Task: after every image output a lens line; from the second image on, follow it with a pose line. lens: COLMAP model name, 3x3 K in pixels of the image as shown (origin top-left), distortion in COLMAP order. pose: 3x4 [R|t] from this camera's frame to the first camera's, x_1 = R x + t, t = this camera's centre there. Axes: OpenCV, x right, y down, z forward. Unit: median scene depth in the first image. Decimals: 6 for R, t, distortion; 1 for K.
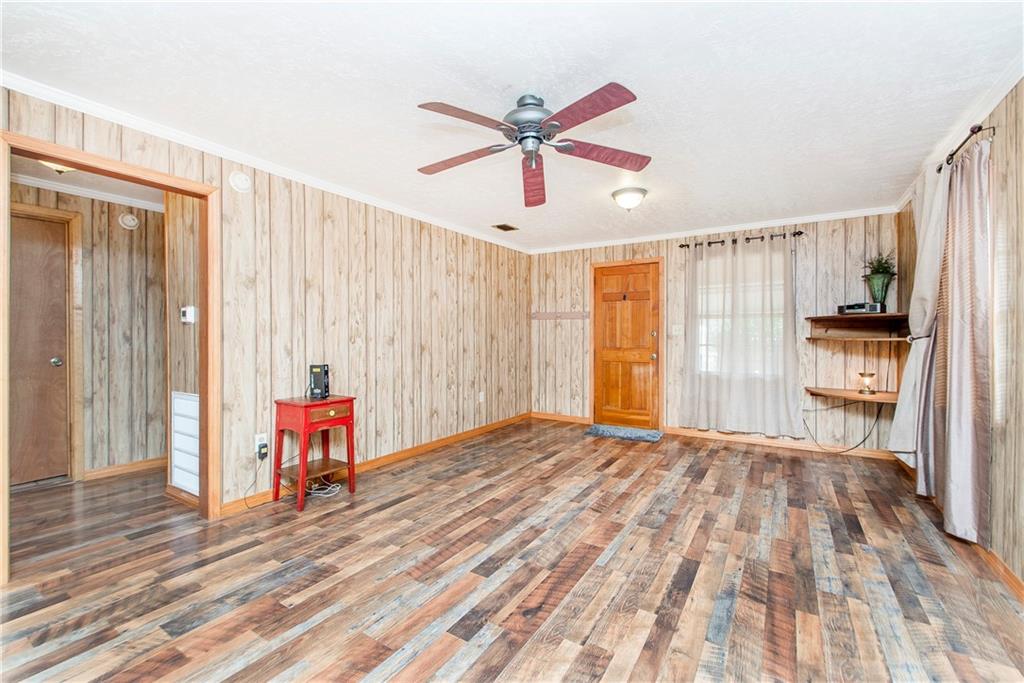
lens RADIAL K [[441.9, 0, 513.3], [0, 441.9, 338.3], [0, 0, 1]] dist [0.009792, -0.003398]
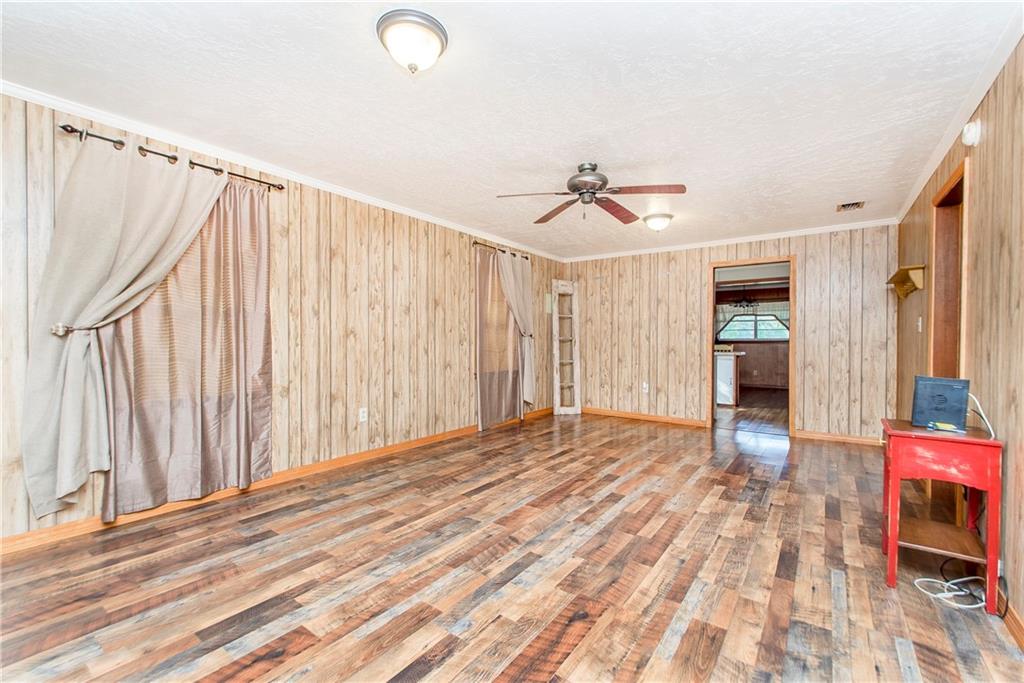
lens RADIAL K [[441.9, 0, 508.7], [0, 441.9, 341.4], [0, 0, 1]] dist [0.009792, -0.003398]
pose [[-0.998033, -0.011285, 0.061664, 0.157929], [-0.010529, 0.999865, 0.012581, 0.005255], [-0.061798, 0.011907, -0.998018, 1.930560]]
